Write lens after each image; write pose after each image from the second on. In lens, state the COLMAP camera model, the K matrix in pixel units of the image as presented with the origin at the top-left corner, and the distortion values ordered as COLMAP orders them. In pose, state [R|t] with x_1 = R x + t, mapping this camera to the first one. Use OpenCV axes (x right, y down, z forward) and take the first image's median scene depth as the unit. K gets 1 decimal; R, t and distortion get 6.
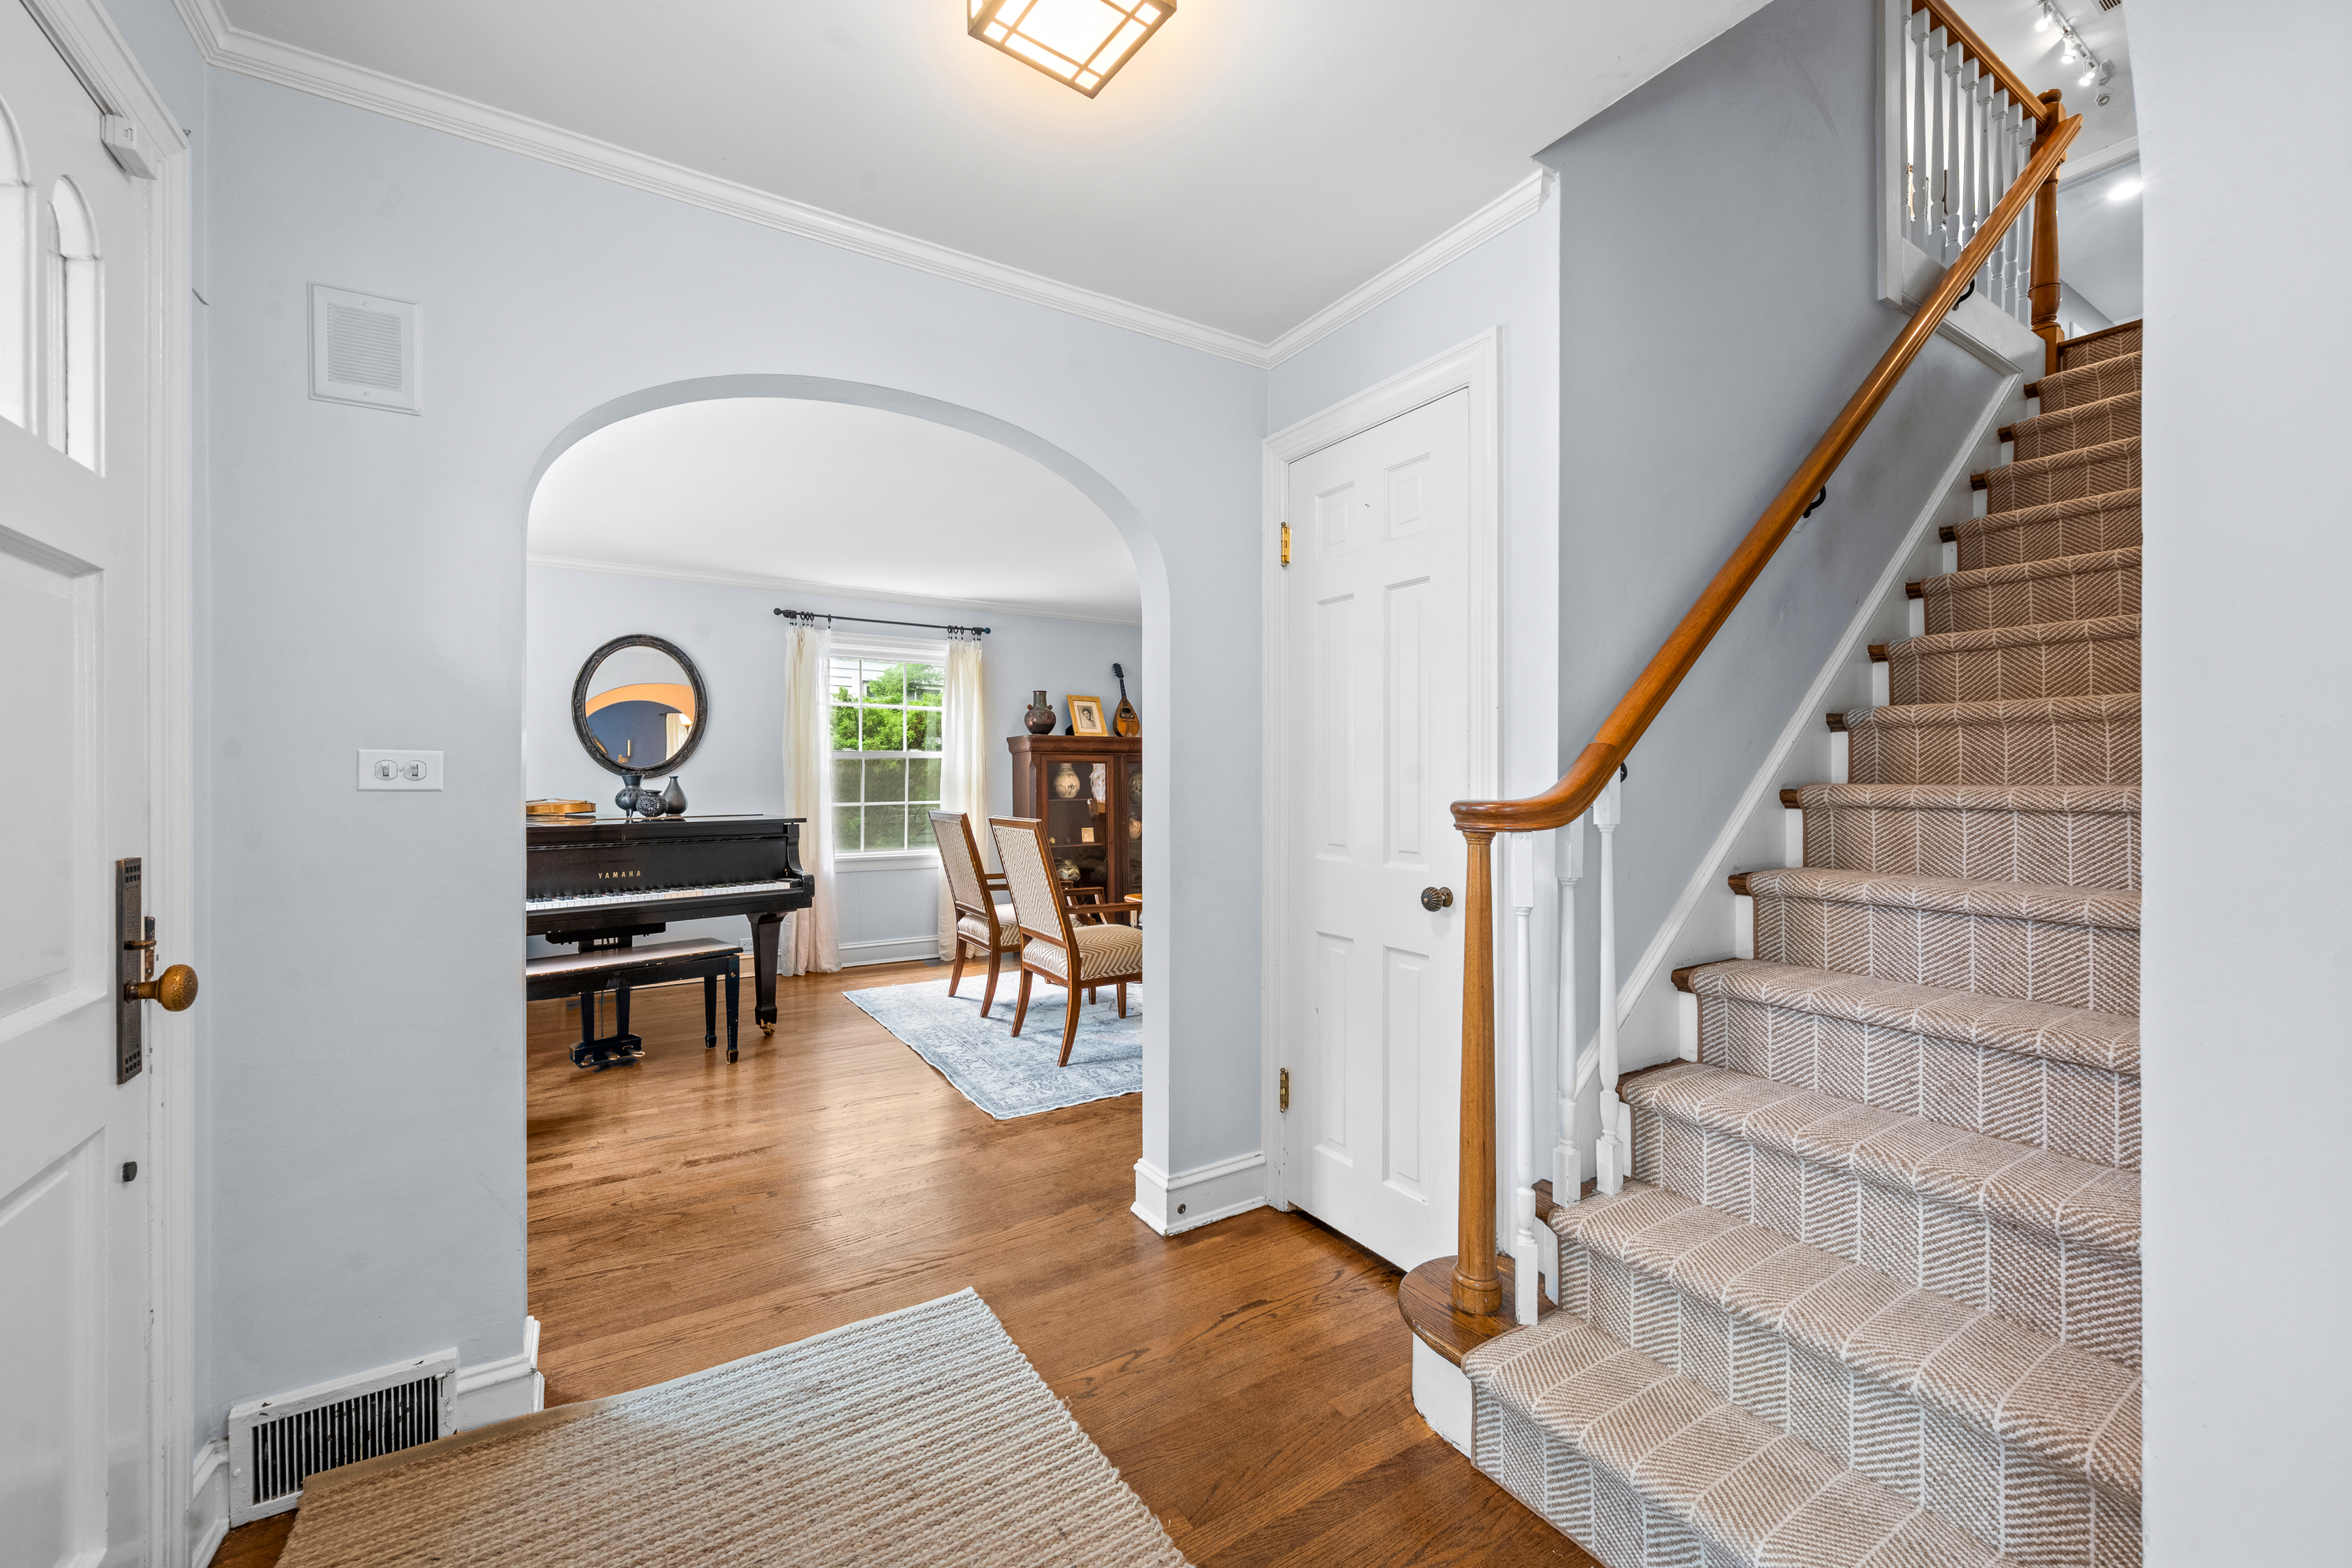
lens RADIAL K [[931.4, 0, 1177.5], [0, 931.4, 775.8], [0, 0, 1]] dist [-0.002130, 0.000317]
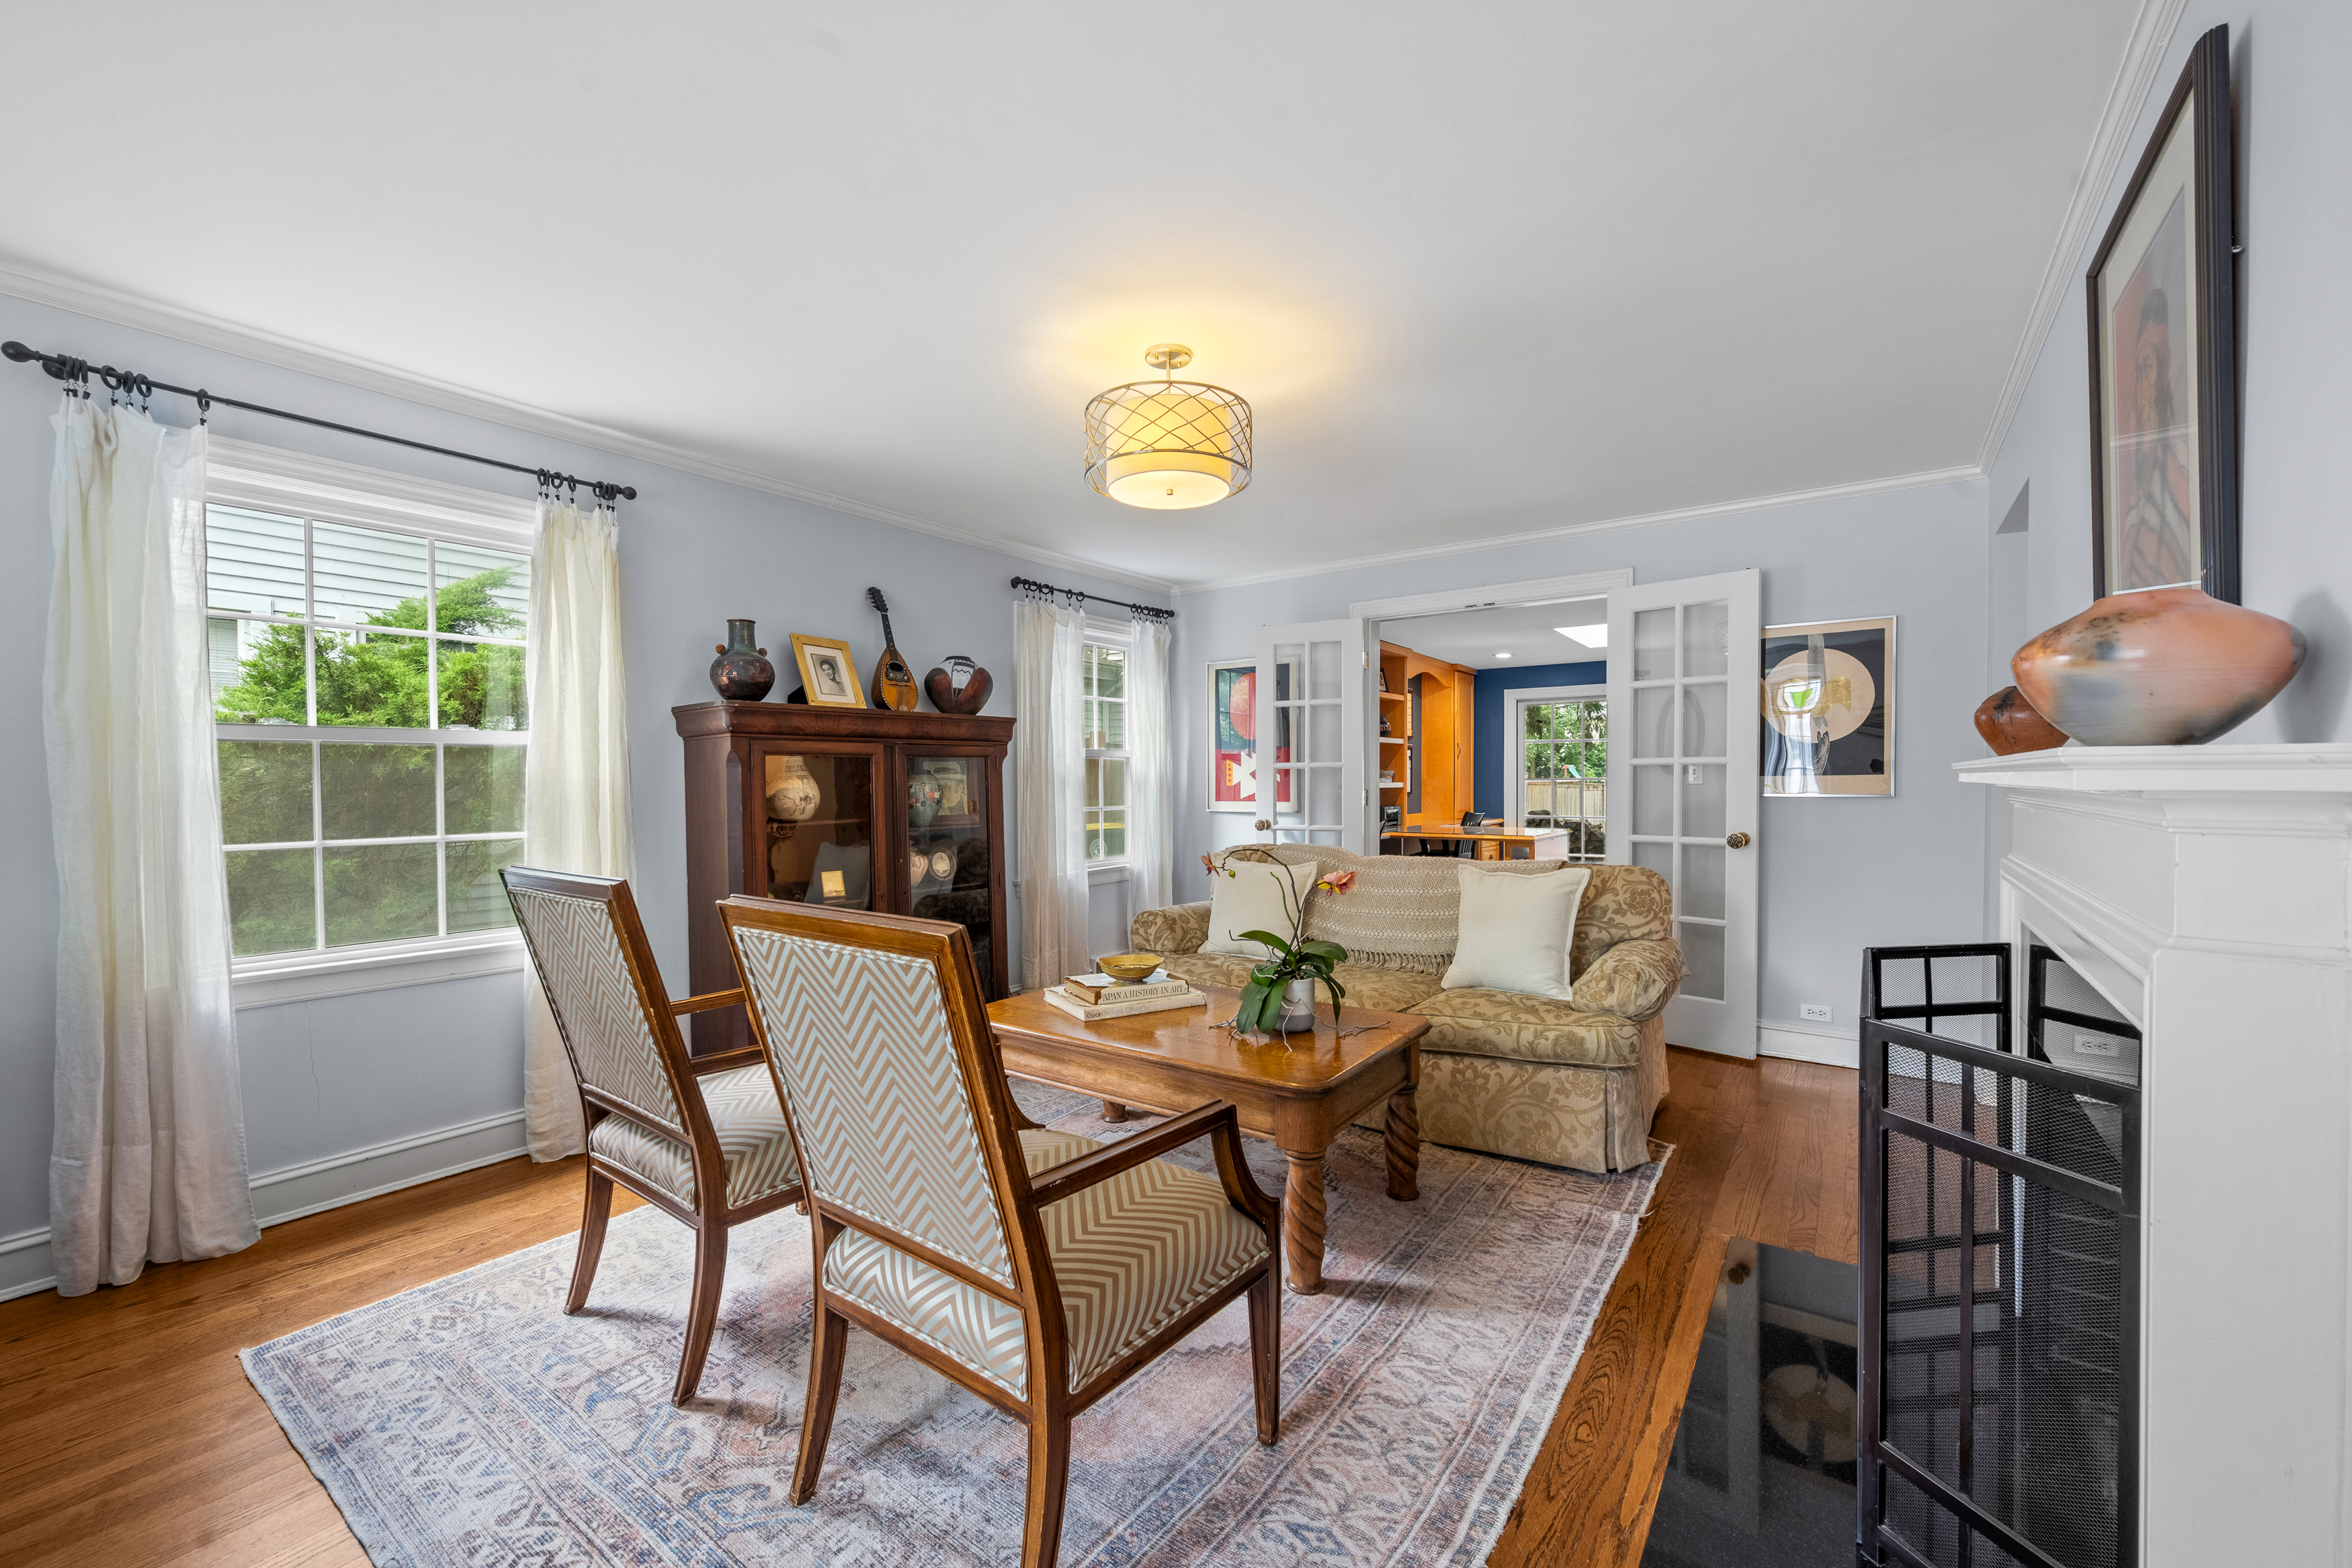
lens RADIAL K [[931.4, 0, 1173.1], [0, 931.4, 791.6], [0, 0, 1]] dist [-0.002130, 0.000317]
pose [[0.930166, -0.011095, 0.366973, -0.116665], [0.005442, 0.999850, 0.016436, -0.000431], [-0.367100, -0.013291, 0.930087, 0.419635]]
